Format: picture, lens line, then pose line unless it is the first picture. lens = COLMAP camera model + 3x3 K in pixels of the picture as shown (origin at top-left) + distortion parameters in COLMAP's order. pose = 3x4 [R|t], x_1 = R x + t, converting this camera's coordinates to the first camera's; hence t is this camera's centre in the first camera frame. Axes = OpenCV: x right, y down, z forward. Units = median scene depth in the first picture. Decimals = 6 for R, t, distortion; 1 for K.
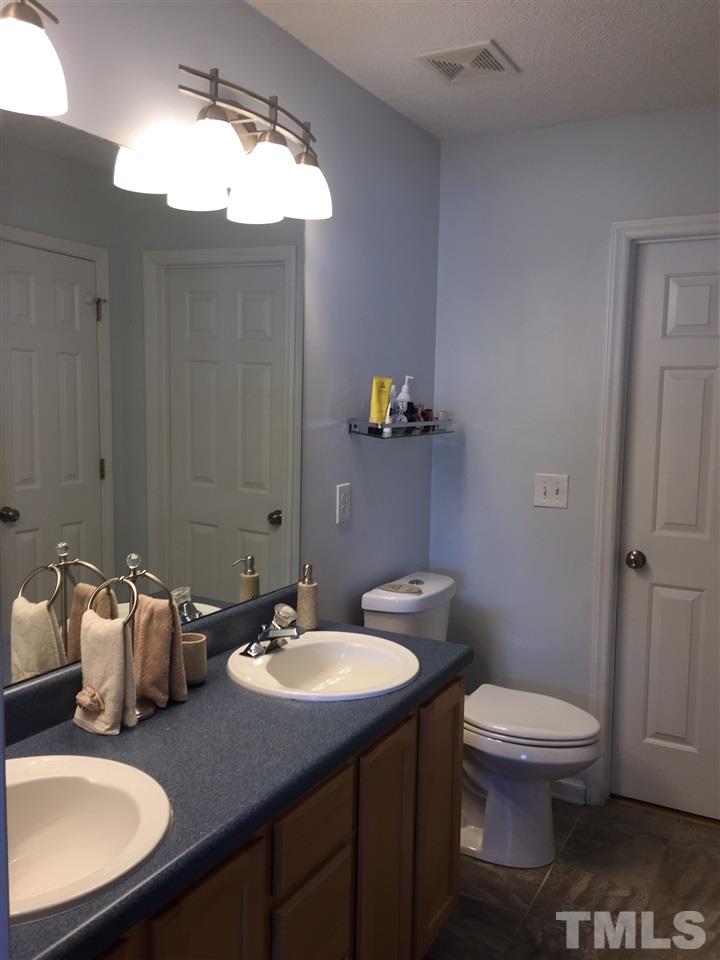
lens RADIAL K [[822.5, 0, 355.1], [0, 822.5, 475.6], [0, 0, 1]] dist [0.074458, -0.083049]
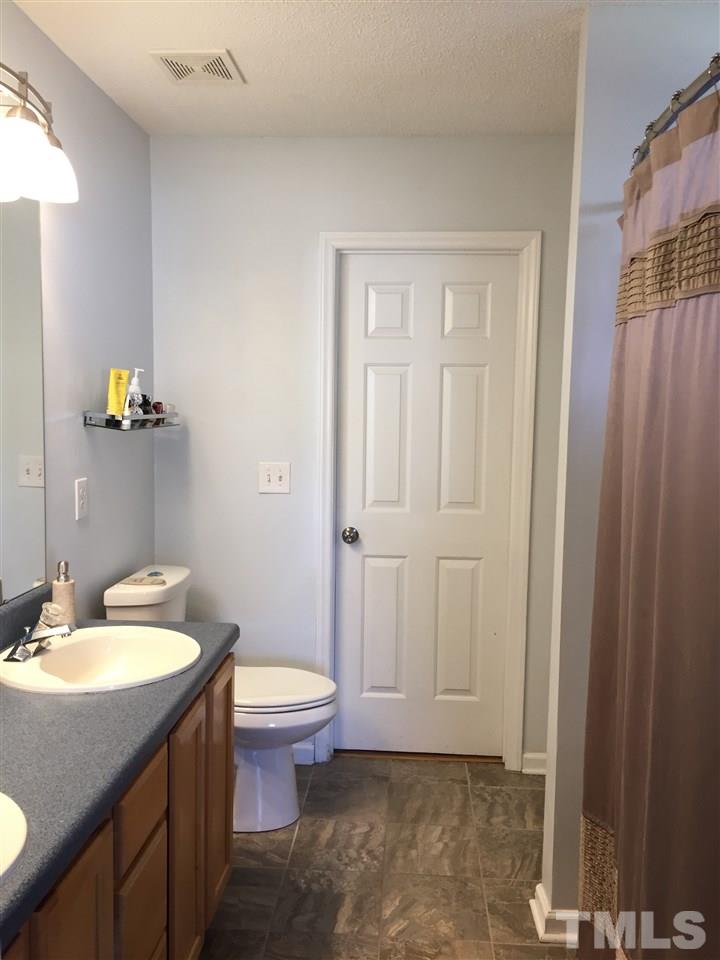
lens RADIAL K [[822.5, 0, 357.2], [0, 822.5, 475.1], [0, 0, 1]] dist [0.074458, -0.083049]
pose [[0.910155, -0.044339, 0.411889, -0.122532], [0.045565, 0.998938, 0.006849, 0.014516], [-0.411755, 0.012534, 0.911208, -0.021750]]
